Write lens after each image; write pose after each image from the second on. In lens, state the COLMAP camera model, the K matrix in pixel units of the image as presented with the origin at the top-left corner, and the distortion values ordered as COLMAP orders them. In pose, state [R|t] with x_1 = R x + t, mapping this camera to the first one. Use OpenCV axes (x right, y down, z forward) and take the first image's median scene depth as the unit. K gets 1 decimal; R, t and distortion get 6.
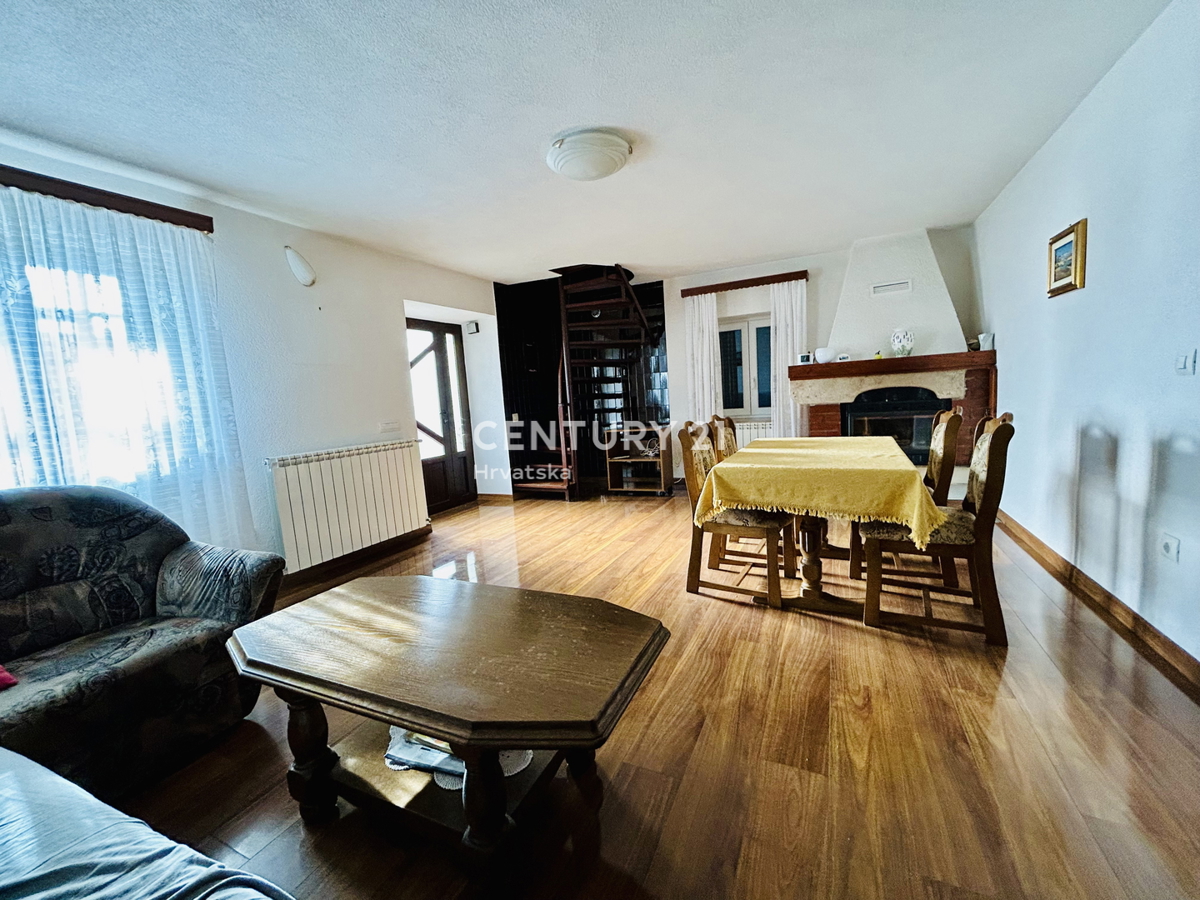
lens RADIAL K [[478.7, 0, 600.8], [0, 478.7, 449.5], [0, 0, 1]] dist [-0.001102, -0.000223]
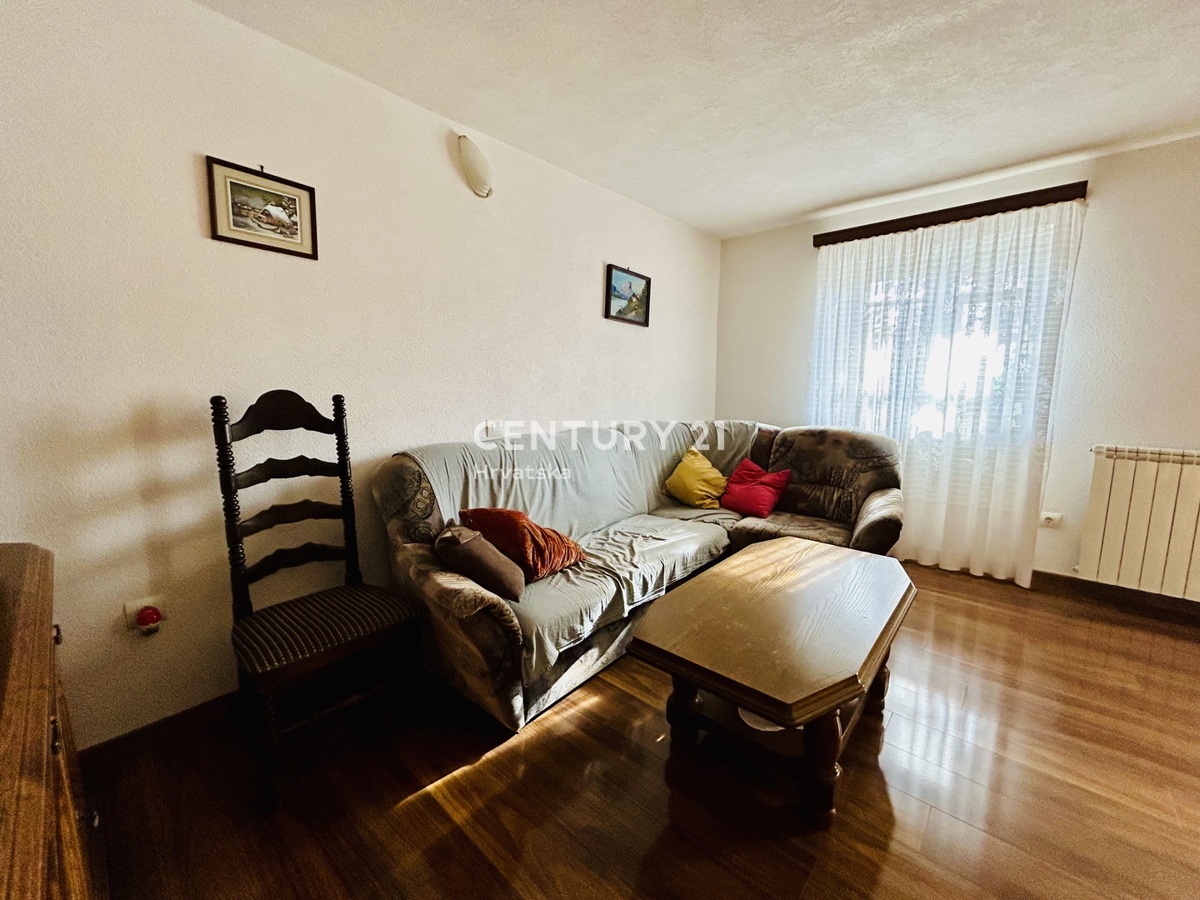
lens RADIAL K [[478.7, 0, 600.6], [0, 478.7, 447.7], [0, 0, 1]] dist [-0.001102, -0.000223]
pose [[-0.275340, 0.195796, -0.941197, 0.693895], [-0.094845, 0.968731, 0.229270, -0.169984], [0.956657, 0.152395, -0.248161, 0.652149]]
